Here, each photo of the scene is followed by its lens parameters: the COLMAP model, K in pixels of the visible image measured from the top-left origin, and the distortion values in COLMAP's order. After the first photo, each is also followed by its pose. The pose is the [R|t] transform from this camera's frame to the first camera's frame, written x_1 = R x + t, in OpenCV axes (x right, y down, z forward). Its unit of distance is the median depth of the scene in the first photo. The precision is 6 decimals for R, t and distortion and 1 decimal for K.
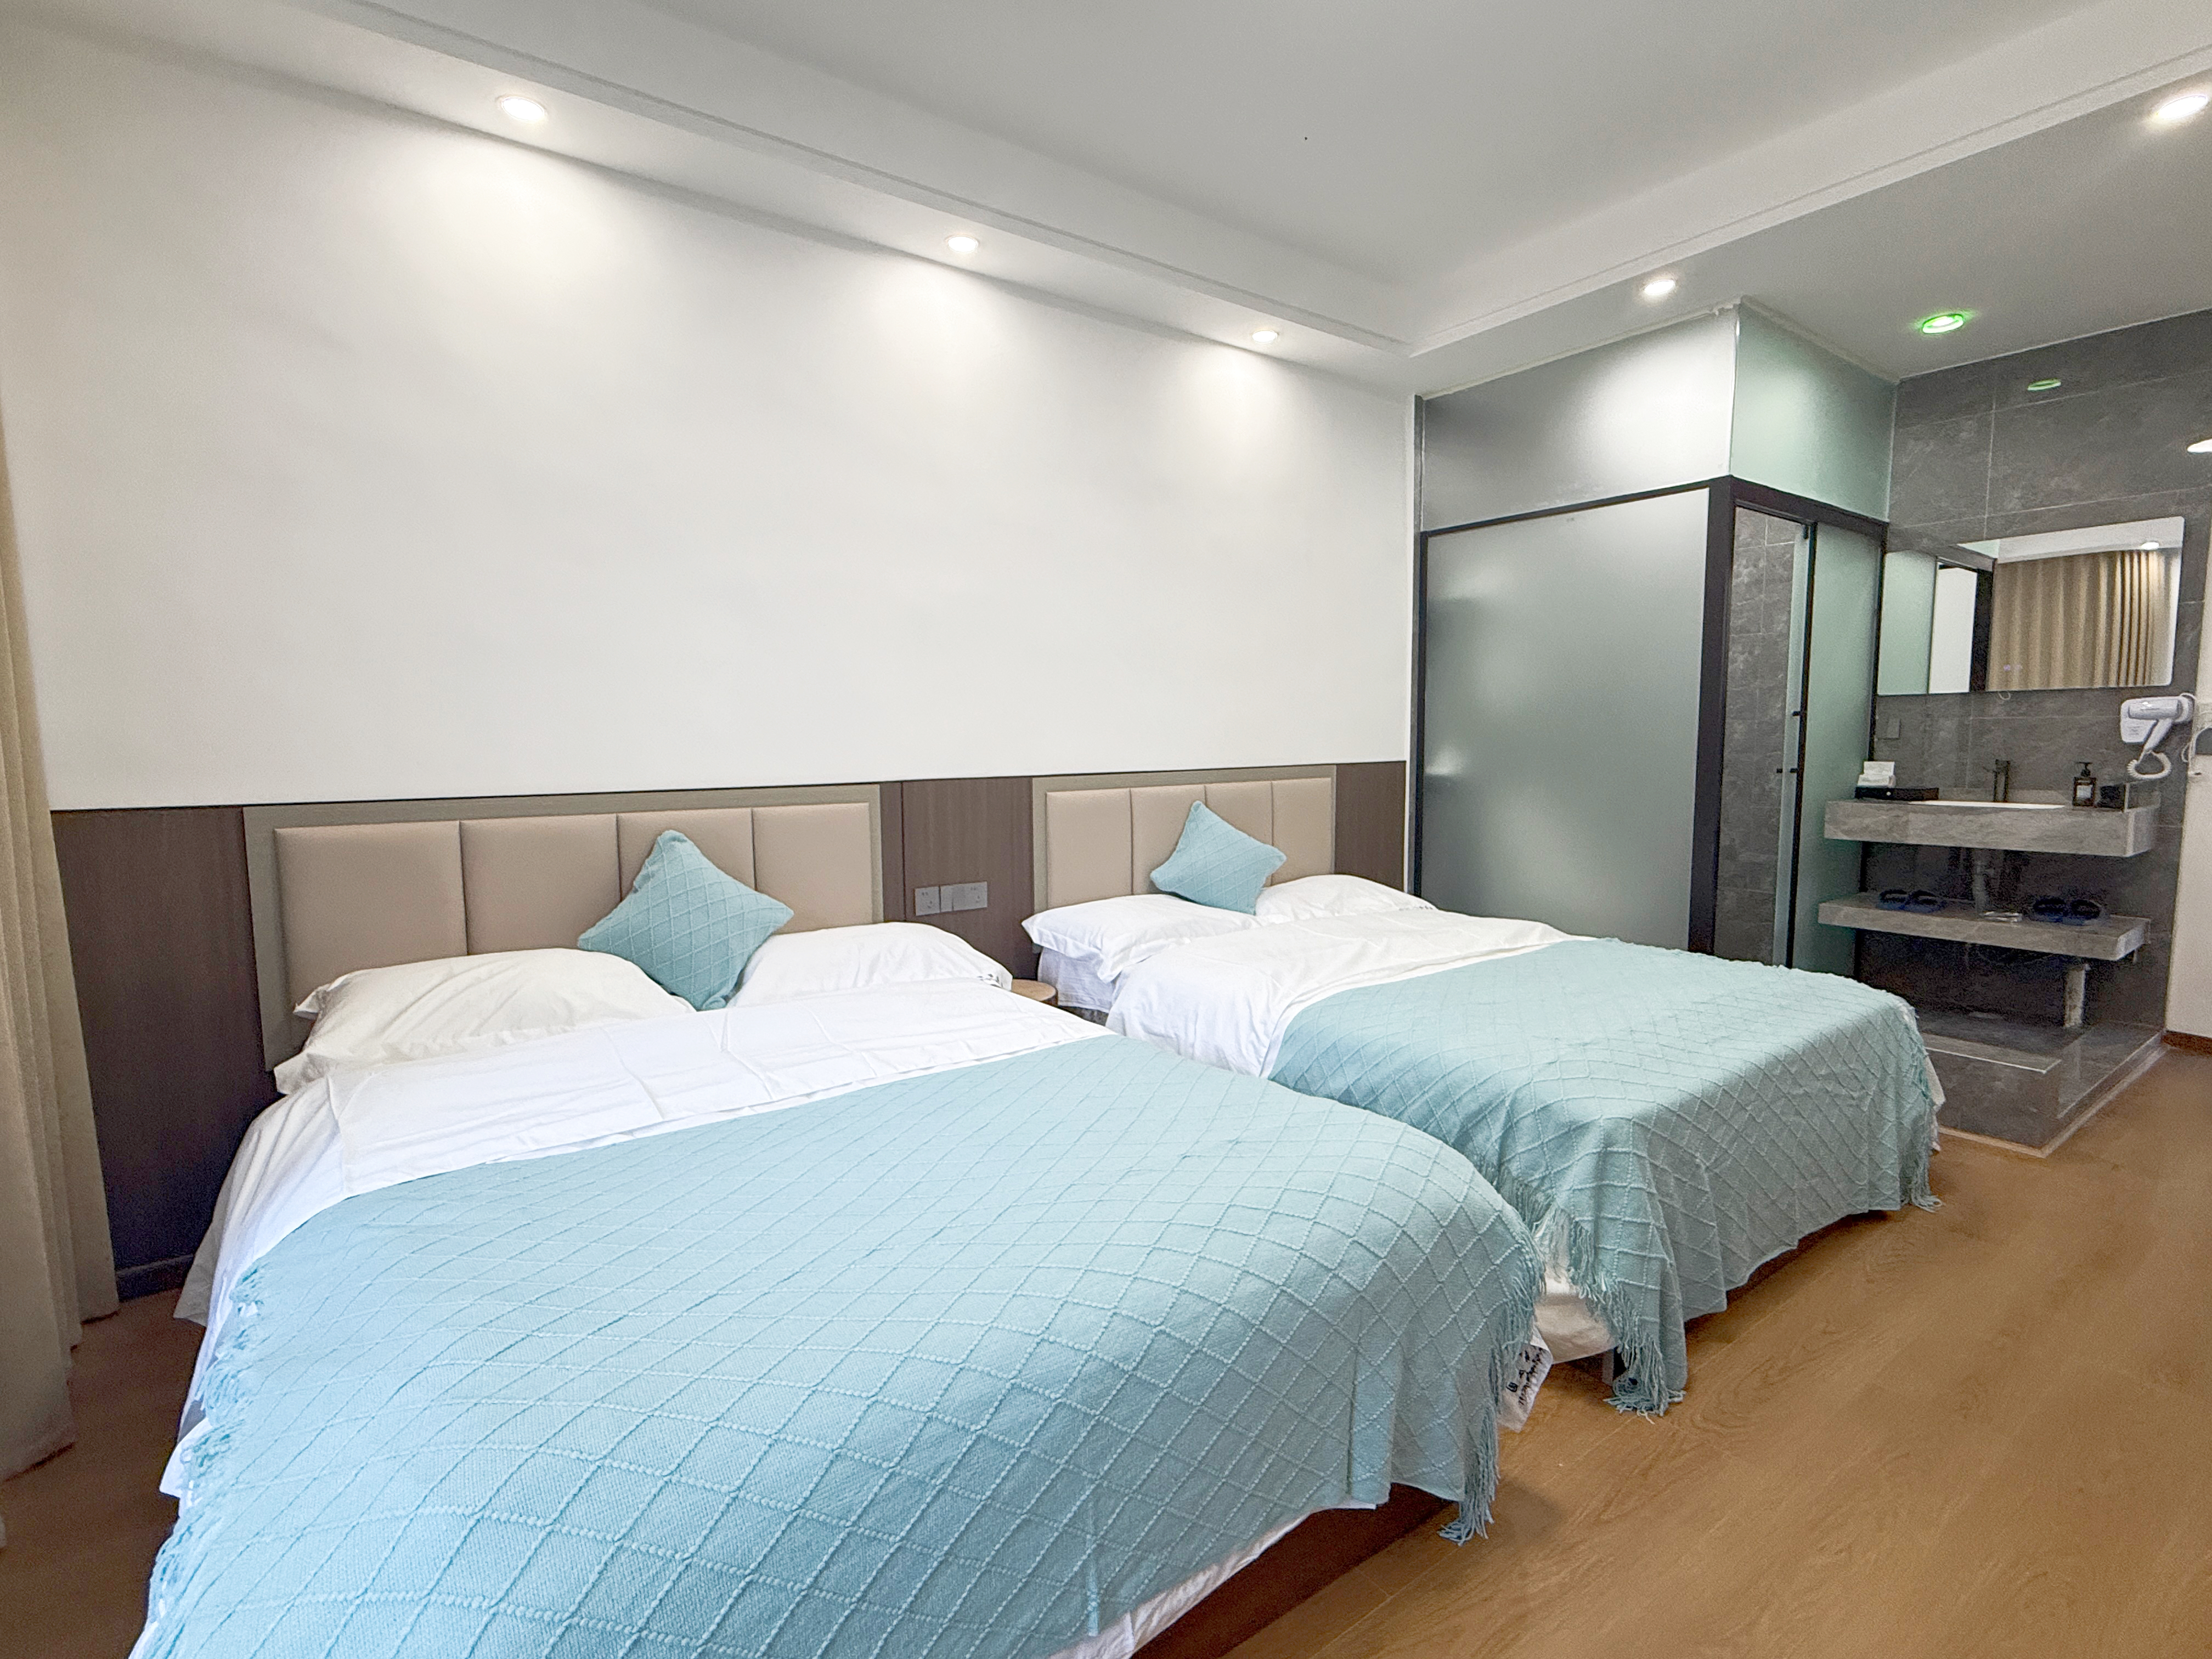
lens RADIAL K [[1051.7, 0, 1116.1], [0, 1051.7, 826.9], [0, 0, 1]] dist [-0.000477, 0.000197]
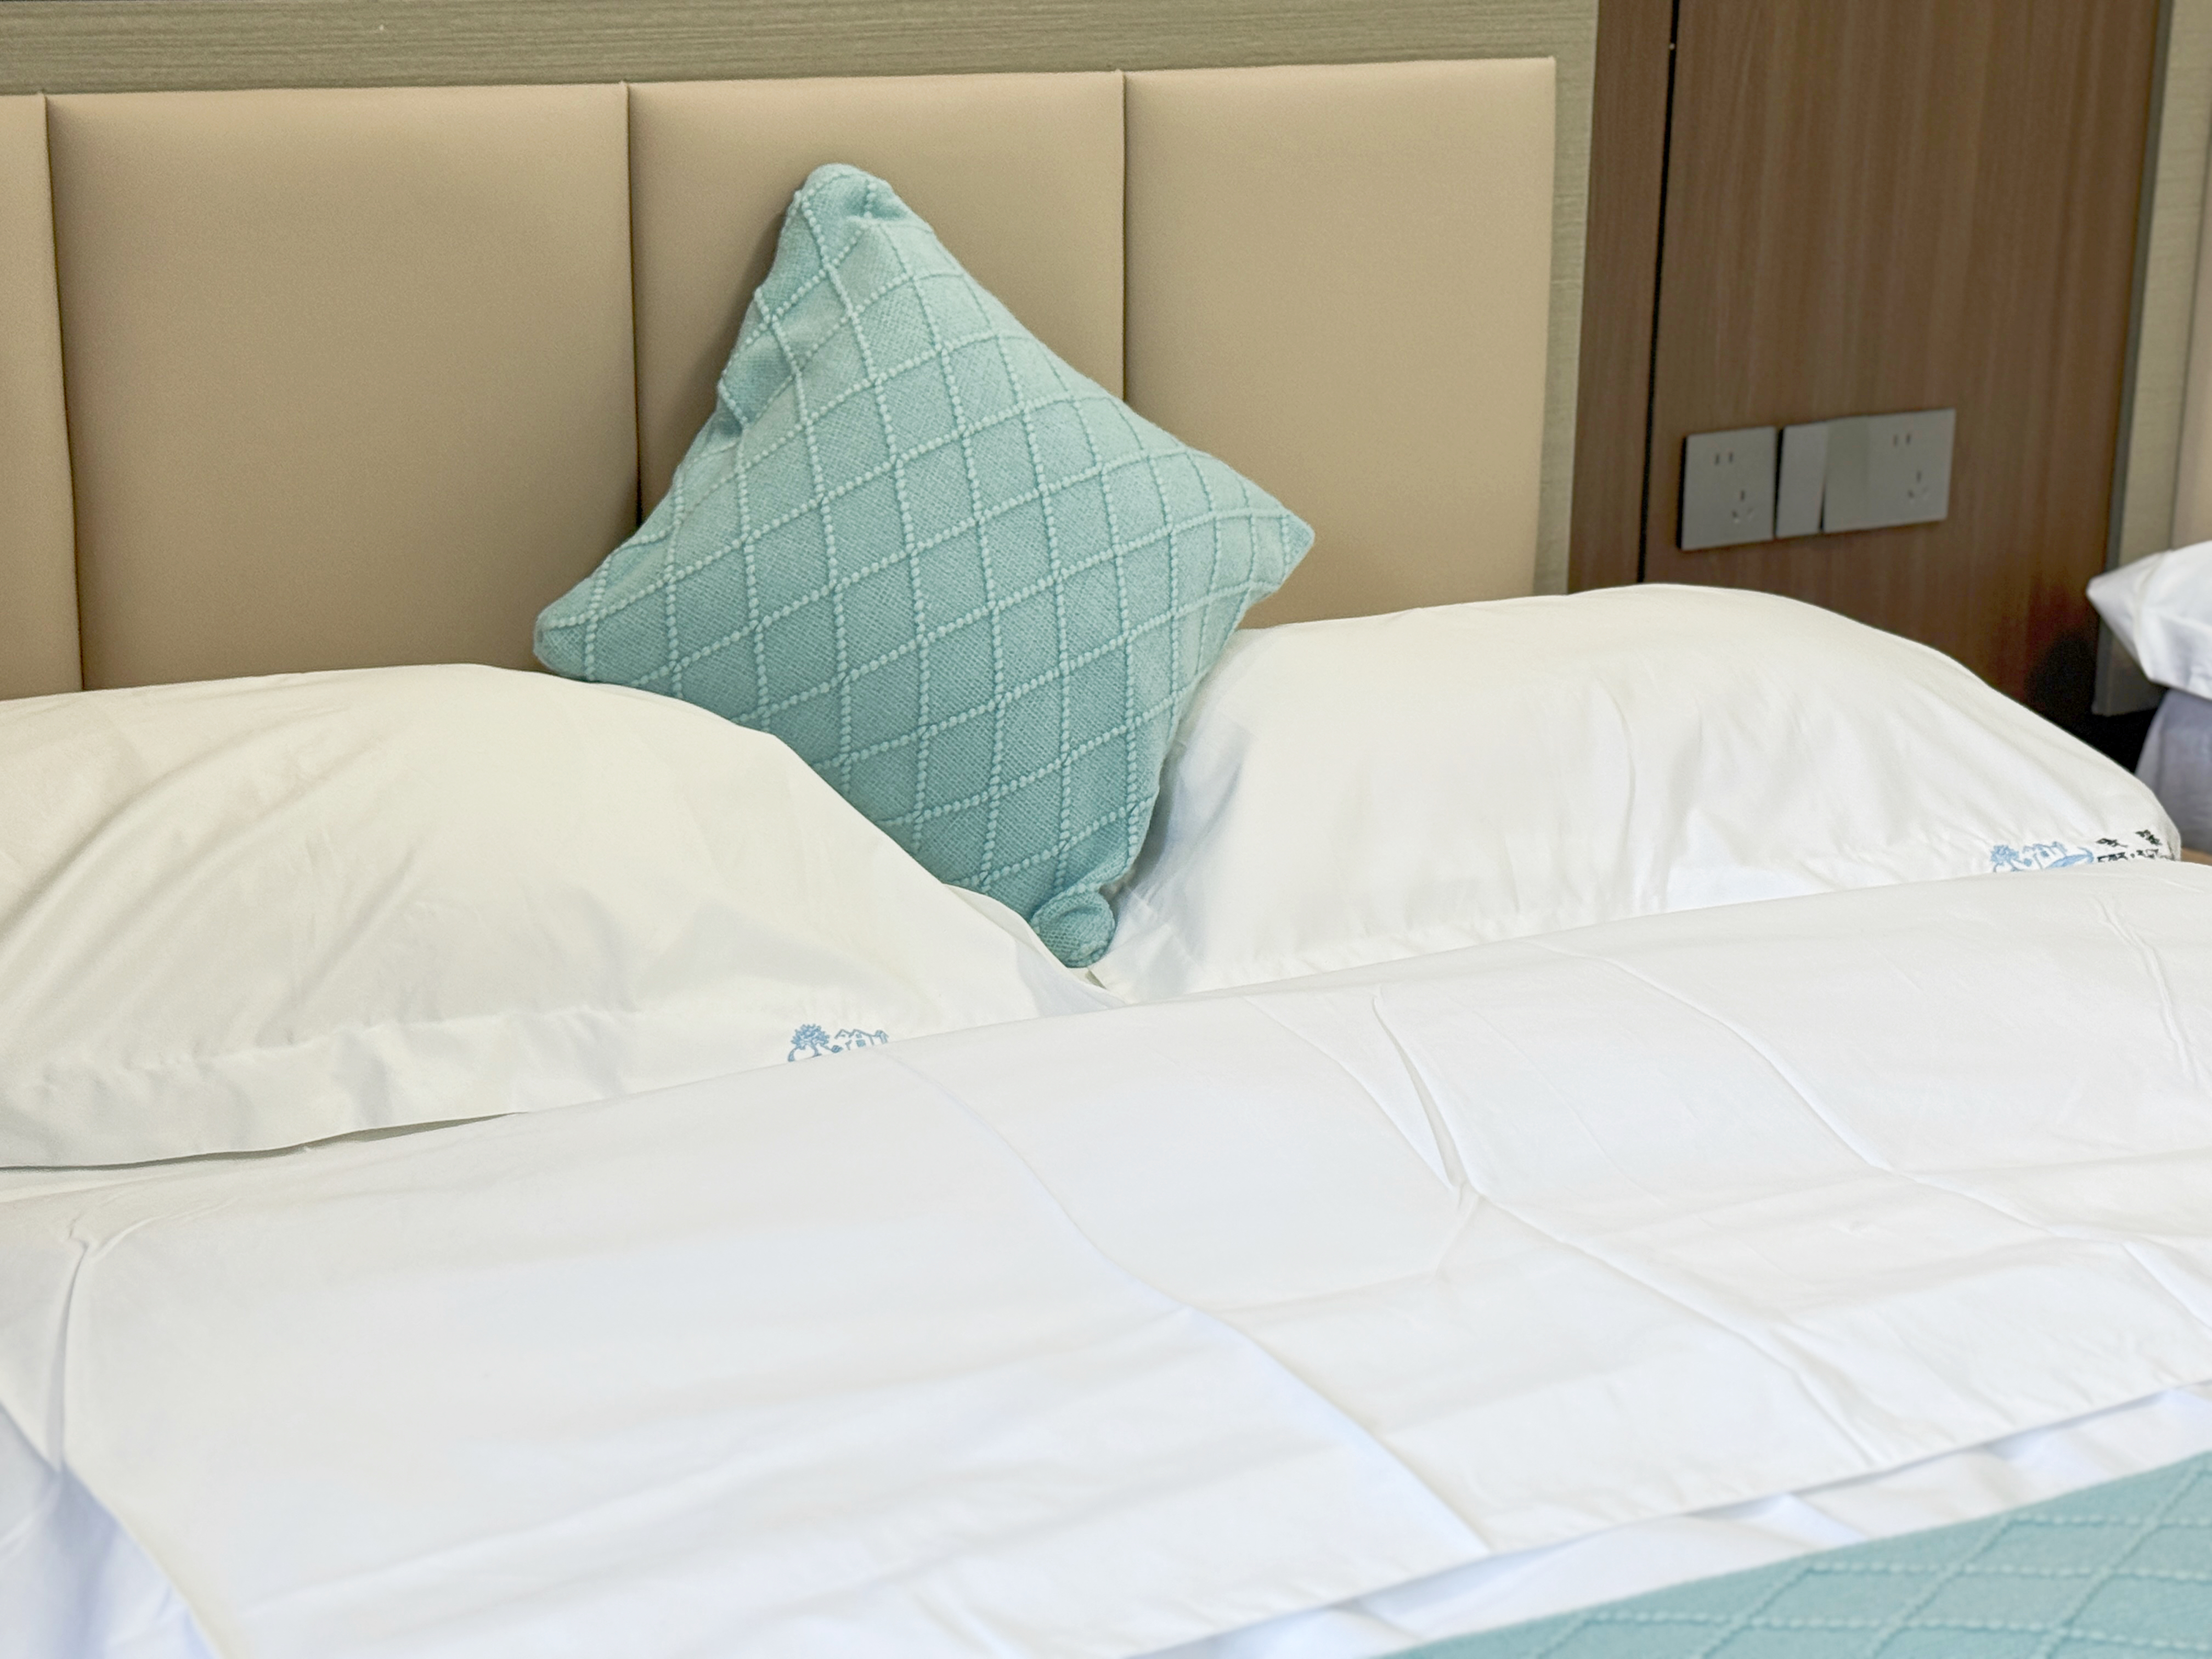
lens RADIAL K [[3868.1, 0, 1106.0], [0, 3868.1, 829.5], [0, 0, 1]] dist [0.143160, -0.035364]
pose [[0.994238, 0.046934, -0.096371, -0.231566], [-0.029083, 0.983437, 0.178901, -0.006298], [0.103171, -0.175067, 0.979136, 0.117935]]
